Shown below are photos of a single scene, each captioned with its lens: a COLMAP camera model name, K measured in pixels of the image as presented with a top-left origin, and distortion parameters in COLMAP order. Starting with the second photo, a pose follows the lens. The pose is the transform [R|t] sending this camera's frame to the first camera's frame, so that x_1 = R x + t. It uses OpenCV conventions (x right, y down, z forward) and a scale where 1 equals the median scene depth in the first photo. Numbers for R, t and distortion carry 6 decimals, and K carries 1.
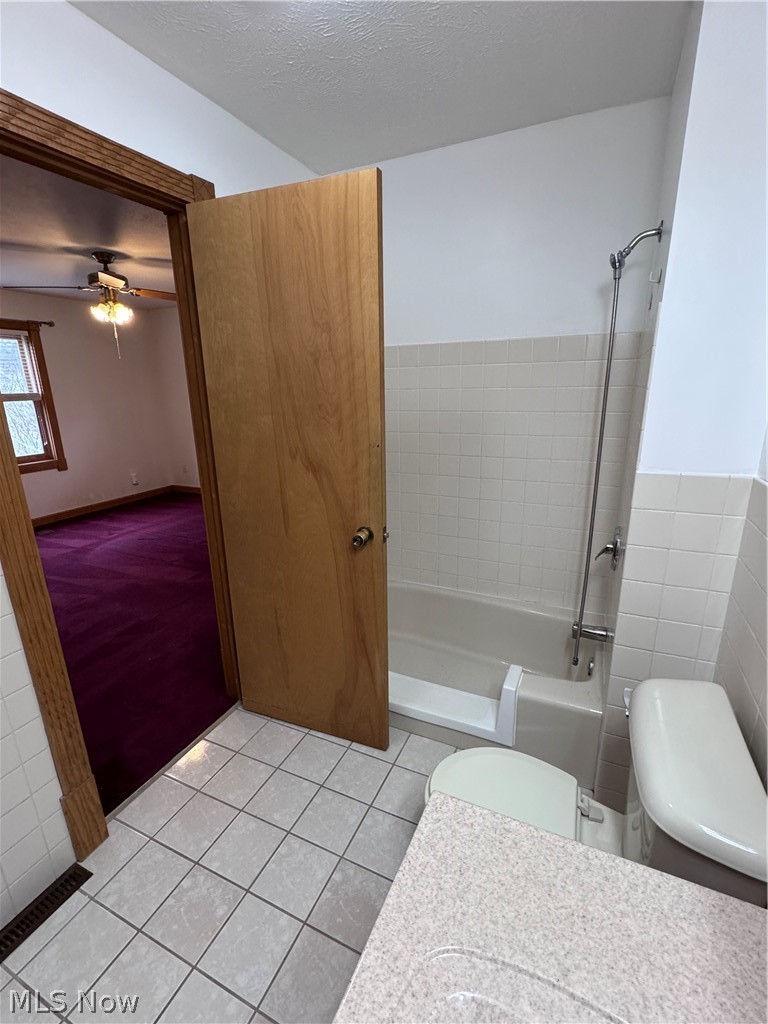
lens RADIAL K [[461.3, 0, 385.8], [0, 461.3, 511.6], [0, 0, 1]] dist [-0.003723, -0.000337]
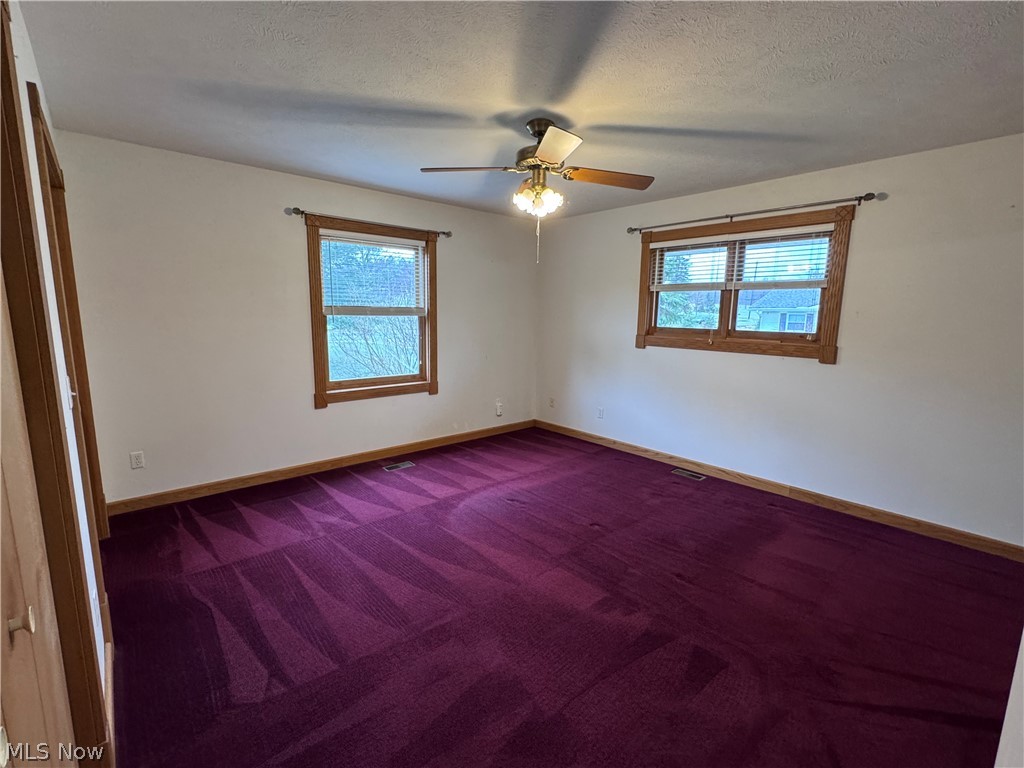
lens RADIAL K [[461.3, 0, 519.2], [0, 461.3, 383.9], [0, 0, 1]] dist [-0.003723, -0.000337]
pose [[0.919321, 0.096540, -0.381484, -0.246996], [-0.140315, 0.986136, -0.088584, -0.062366], [0.367643, 0.134965, 0.920121, 0.281113]]
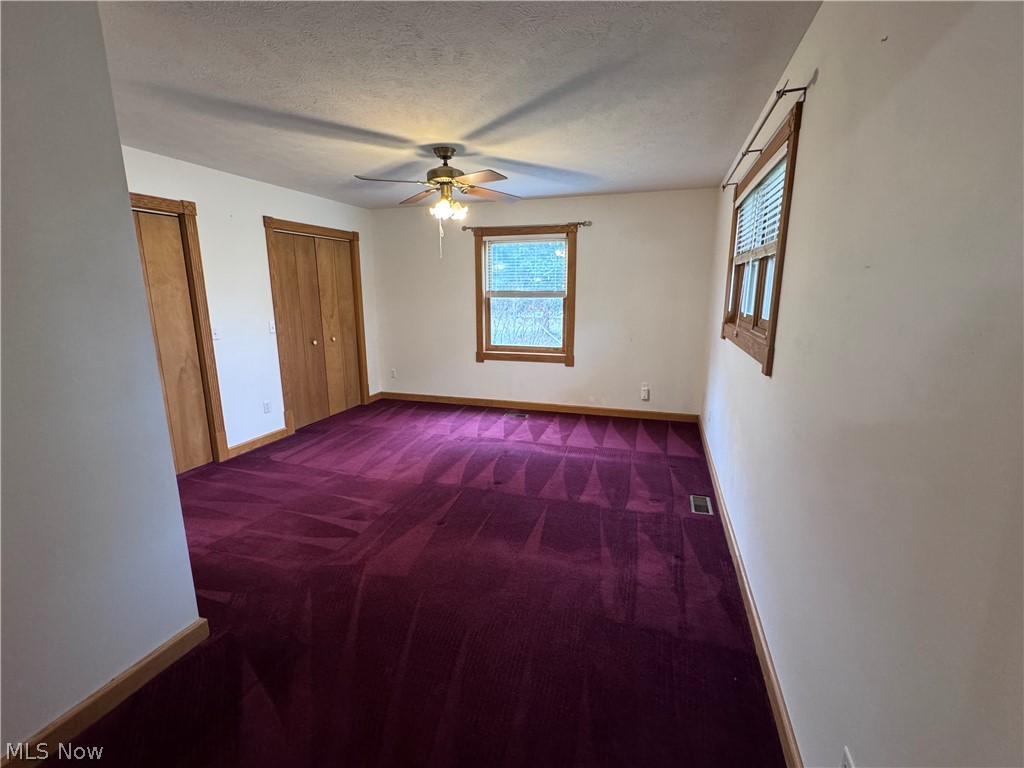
lens RADIAL K [[461.3, 0, 511.4], [0, 461.3, 385.4], [0, 0, 1]] dist [-0.003723, -0.000337]
pose [[0.141173, 0.225089, -0.964057, 0.319978], [-0.270708, 0.945472, 0.181108, -0.232025], [0.952254, 0.235410, 0.194408, 0.798016]]
